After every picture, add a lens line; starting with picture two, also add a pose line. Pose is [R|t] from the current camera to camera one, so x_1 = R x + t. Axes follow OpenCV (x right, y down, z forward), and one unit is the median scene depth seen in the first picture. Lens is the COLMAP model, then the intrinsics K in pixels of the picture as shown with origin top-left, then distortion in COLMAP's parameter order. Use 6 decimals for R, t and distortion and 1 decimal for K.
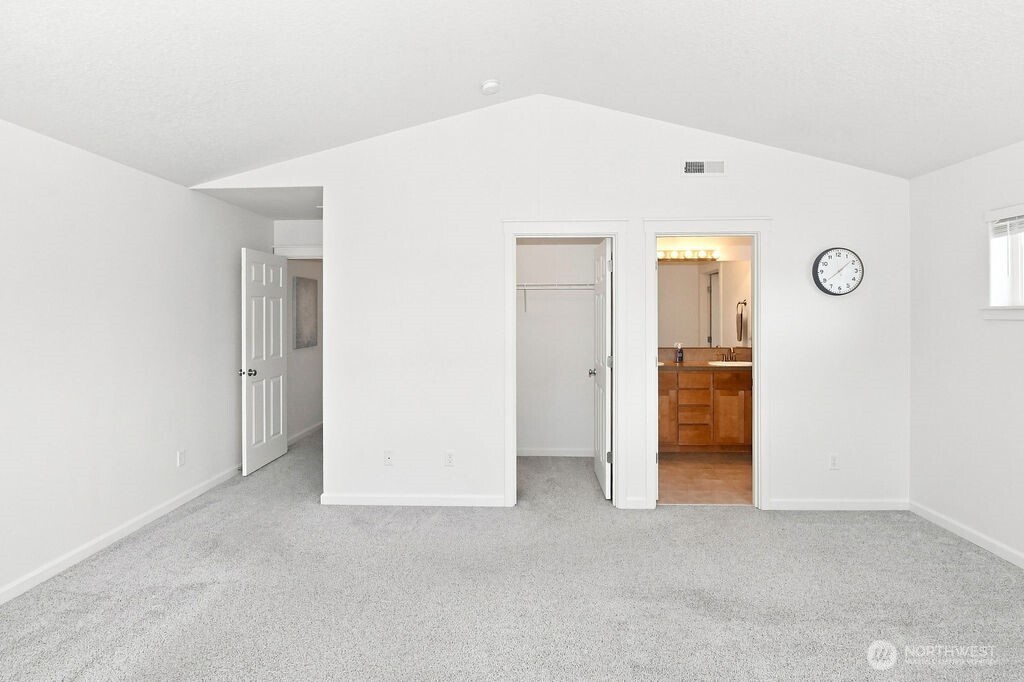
lens RADIAL K [[530.1, 0, 505.7], [0, 530.1, 327.2], [0, 0, 1]] dist [-0.005234, -0.011214]
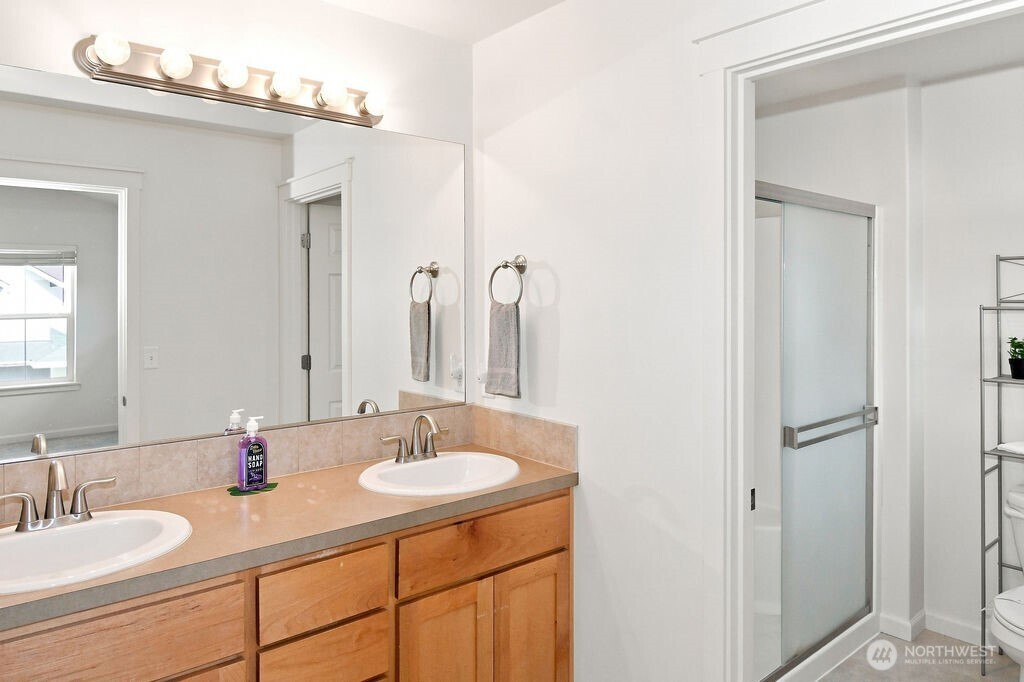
lens RADIAL K [[669.6, 0, 509.3], [0, 669.6, 297.7], [0, 0, 1]] dist [-0.011360, -0.005637]
pose [[0.739333, 0.005116, 0.673321, 0.192523], [0.012009, 0.999712, -0.020783, -0.018392], [-0.673233, 0.023452, 0.739058, 0.646864]]
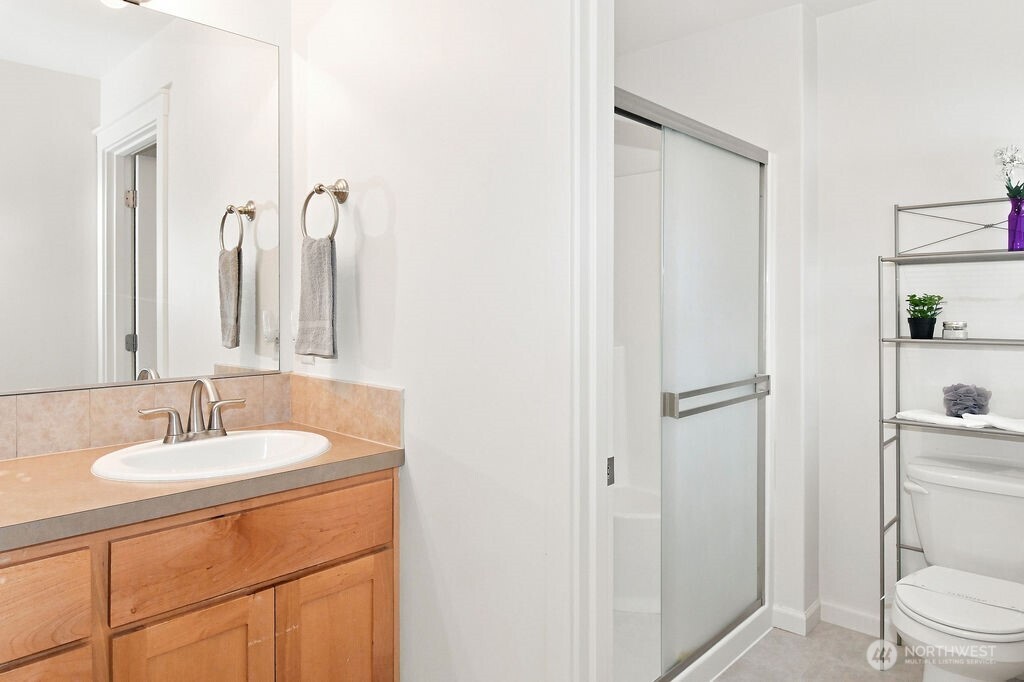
lens RADIAL K [[656.6, 0, 514.1], [0, 656.6, 309.9], [0, 0, 1]] dist [0.004071, -0.022374]
pose [[0.649571, 0.002256, 0.760298, 0.280243], [0.013762, 0.999797, -0.014725, 0.013941], [-0.760177, 0.020029, 0.649408, 0.673662]]
